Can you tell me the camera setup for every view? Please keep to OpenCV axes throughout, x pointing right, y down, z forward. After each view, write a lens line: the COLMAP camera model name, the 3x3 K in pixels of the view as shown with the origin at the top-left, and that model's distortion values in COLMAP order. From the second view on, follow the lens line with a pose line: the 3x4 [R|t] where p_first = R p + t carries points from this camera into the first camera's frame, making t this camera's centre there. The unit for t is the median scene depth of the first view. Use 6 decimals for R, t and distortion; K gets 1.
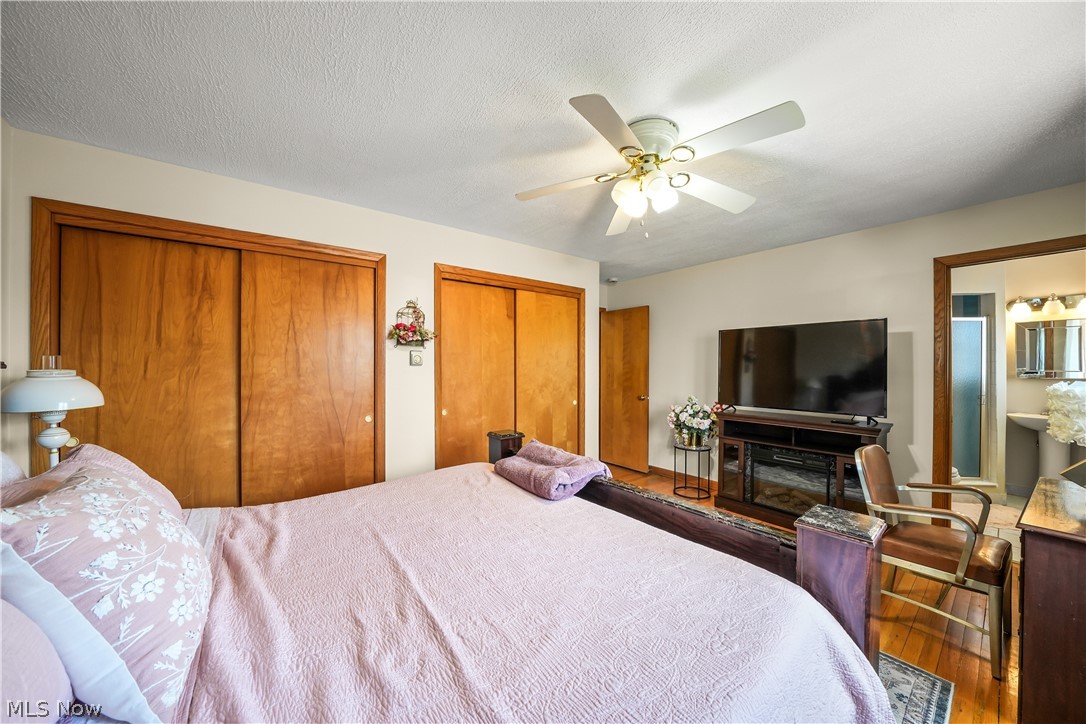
lens RADIAL K [[378.6, 0, 550.0], [0, 378.6, 365.5], [0, 0, 1]] dist [0.000638, -0.000600]
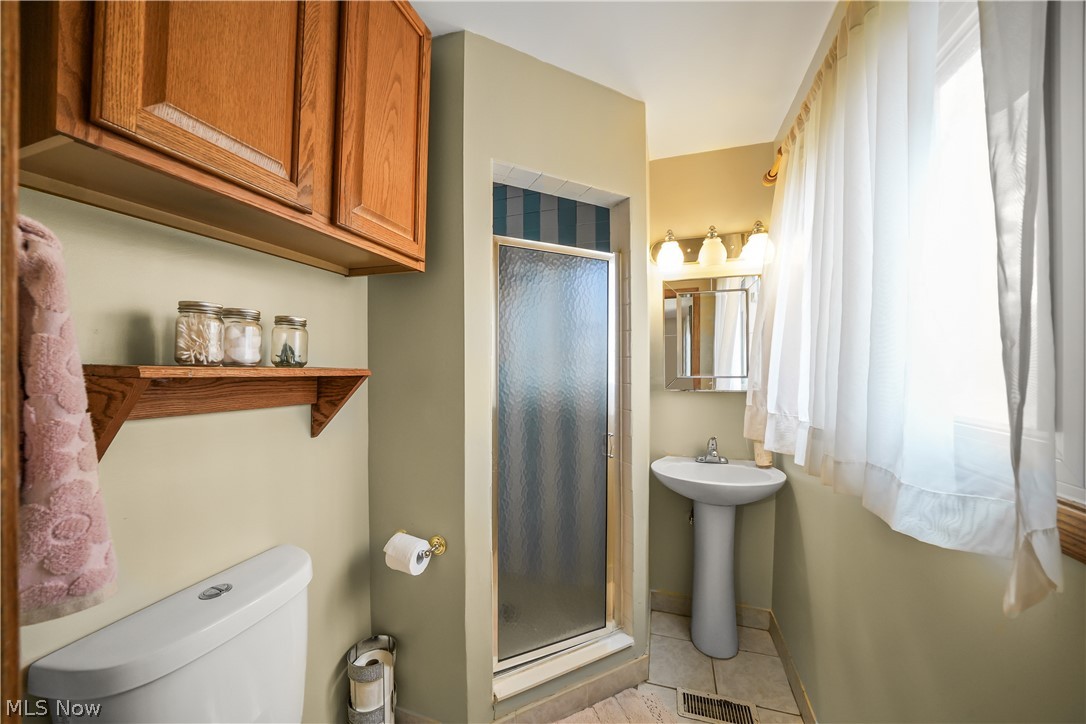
lens RADIAL K [[378.6, 0, 541.9], [0, 378.6, 365.5], [0, 0, 1]] dist [0.000638, -0.000600]
pose [[0.848413, 0.013436, 0.529165, 0.841548], [-0.004786, 0.999832, -0.017714, 0.008053], [-0.529314, 0.012496, 0.848334, 0.669425]]
